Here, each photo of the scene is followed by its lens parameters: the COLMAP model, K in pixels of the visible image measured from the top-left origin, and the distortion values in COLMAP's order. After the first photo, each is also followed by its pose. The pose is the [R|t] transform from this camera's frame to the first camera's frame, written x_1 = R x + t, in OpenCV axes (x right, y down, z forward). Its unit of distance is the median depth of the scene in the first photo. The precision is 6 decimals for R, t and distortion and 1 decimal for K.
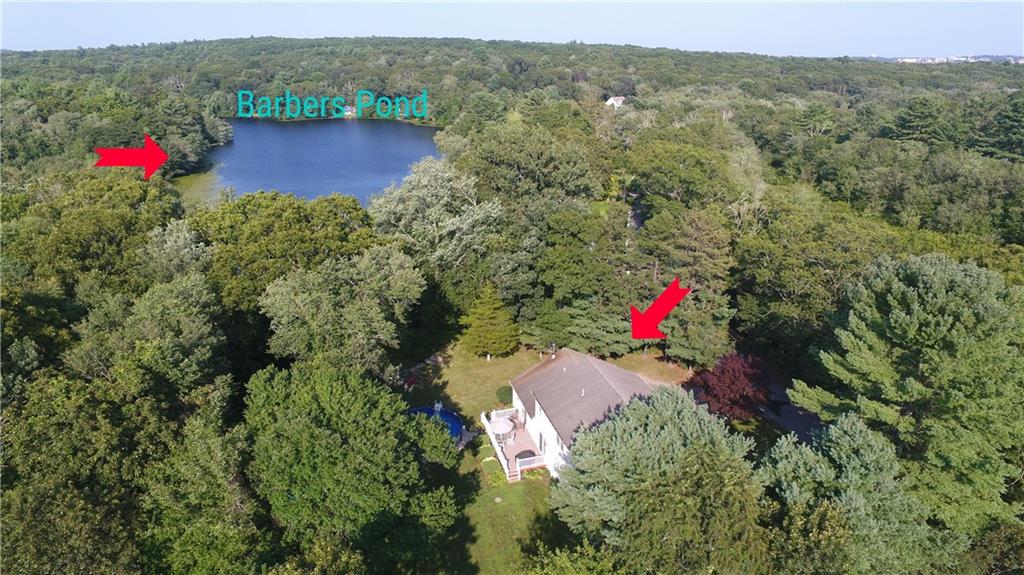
lens RADIAL K [[606.1, 0, 516.9], [0, 606.1, 289.7], [0, 0, 1]] dist [-0.081482, 0.048072]
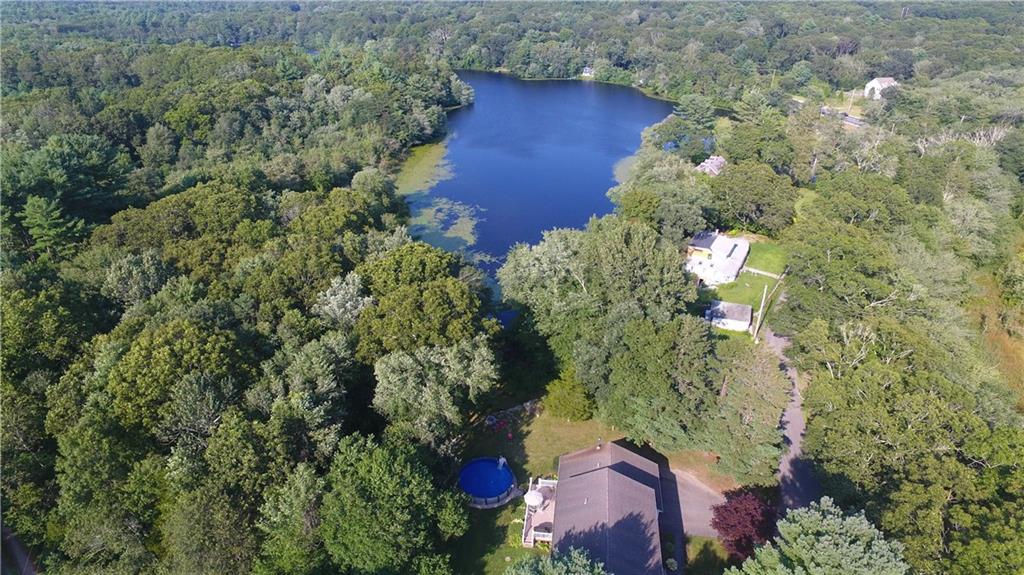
lens RADIAL K [[606.1, 0, 502.0], [0, 606.1, 284.7], [0, 0, 1]] dist [-0.081482, 0.048072]
pose [[0.907395, 0.185626, -0.377063, 0.076069], [-0.149500, 0.981056, 0.123200, -0.088795], [0.392789, -0.055420, 0.917957, -0.036340]]
